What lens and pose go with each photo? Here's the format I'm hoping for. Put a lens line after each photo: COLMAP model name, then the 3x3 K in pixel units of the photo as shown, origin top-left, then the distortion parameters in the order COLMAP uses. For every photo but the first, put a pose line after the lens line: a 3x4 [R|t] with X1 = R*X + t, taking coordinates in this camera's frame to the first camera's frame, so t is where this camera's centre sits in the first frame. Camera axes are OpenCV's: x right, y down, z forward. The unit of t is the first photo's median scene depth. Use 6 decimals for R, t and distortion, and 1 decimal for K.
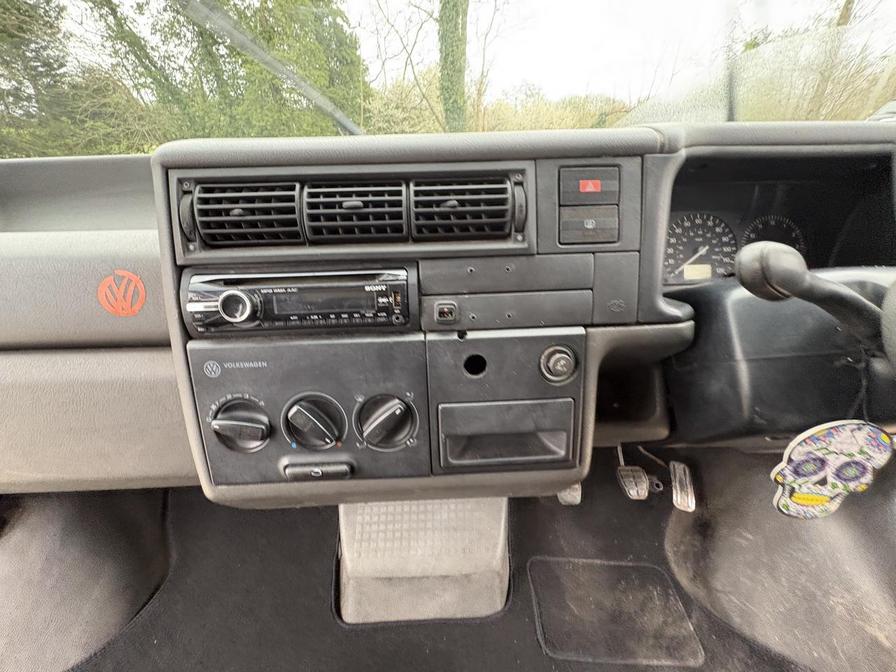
lens RADIAL K [[355.7, 0, 447.0], [0, 355.7, 335.5], [0, 0, 1]] dist [0.000829, -0.000761]
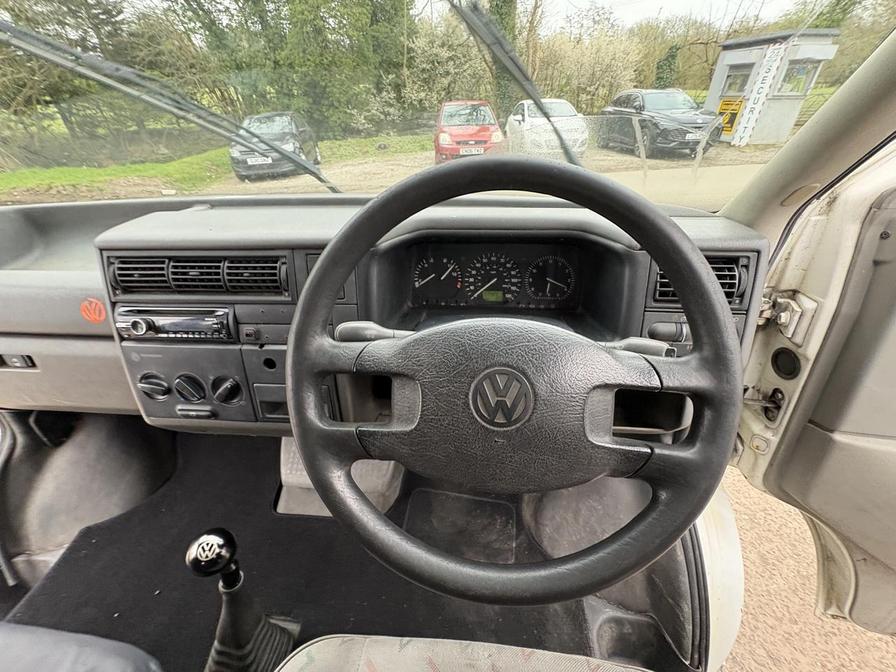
lens RADIAL K [[355.7, 0, 448.3], [0, 355.7, 335.0], [0, 0, 1]] dist [0.000829, -0.000761]
pose [[0.992010, 0.059689, -0.111142, 0.704371], [-0.045256, 0.990724, 0.128135, -0.199209], [0.117760, -0.122082, 0.985509, -0.379804]]
